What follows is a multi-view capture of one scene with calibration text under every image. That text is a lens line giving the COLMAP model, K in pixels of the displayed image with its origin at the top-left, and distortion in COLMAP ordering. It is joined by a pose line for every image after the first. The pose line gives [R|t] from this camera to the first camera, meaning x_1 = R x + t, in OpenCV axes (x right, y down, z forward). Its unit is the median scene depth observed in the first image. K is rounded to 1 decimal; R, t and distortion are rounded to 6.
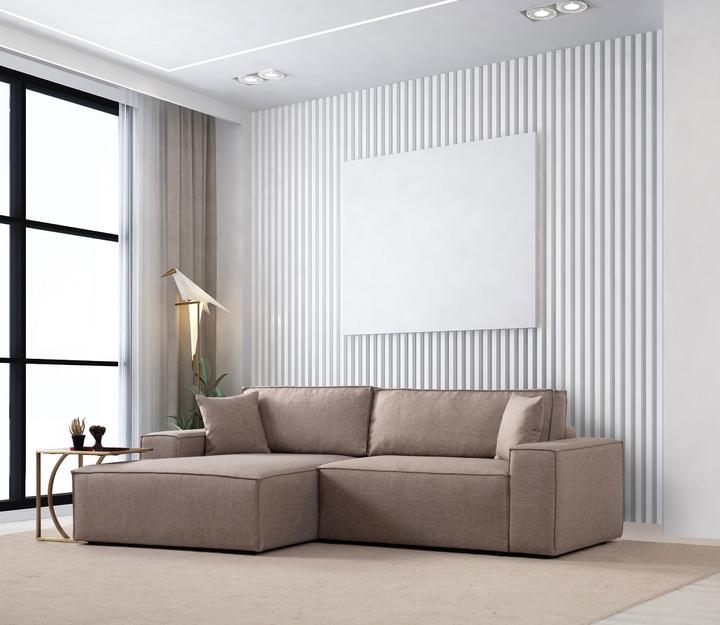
lens RADIAL K [[1814.1, 0, 355.3], [0, 1814.1, 318.3], [0, 0, 1]] dist [0.077489, 0.000000]
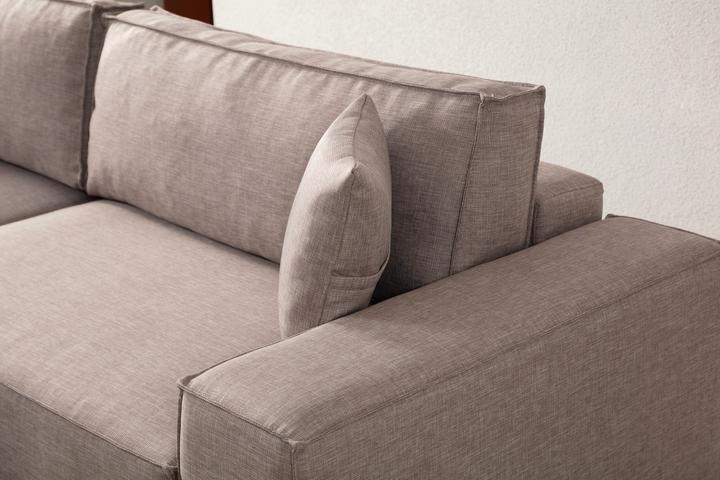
lens RADIAL K [[1496.4, 0, 363.0], [0, 1496.4, 240.2], [0, 0, 1]] dist [0.386659, 0.000000]
pose [[0.946014, 0.082873, -0.313353, 0.173633], [0.033502, 0.936583, 0.348842, -0.026334], [0.322390, -0.340507, 0.883244, 0.778581]]
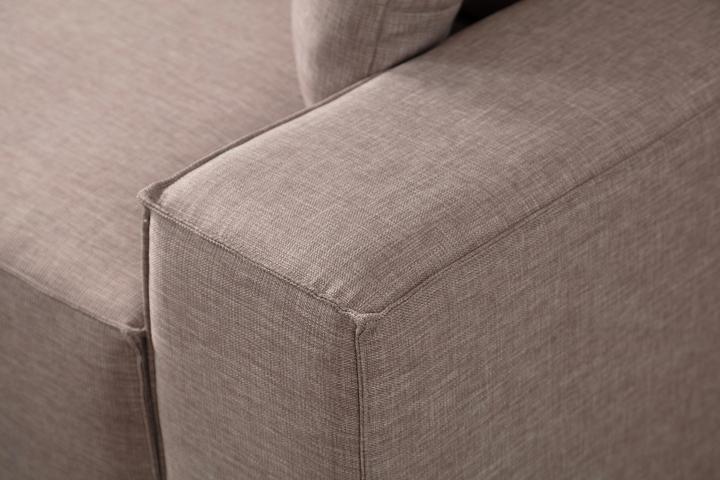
lens RADIAL K [[1948.2, 0, 357.5], [0, 1948.2, 242.0], [0, 0, 1]] dist [0.507710, 0.000000]
pose [[0.956638, 0.124350, -0.263404, 0.142052], [0.042954, 0.834184, 0.549810, -0.017299], [0.288096, -0.537283, 0.792671, 0.830069]]
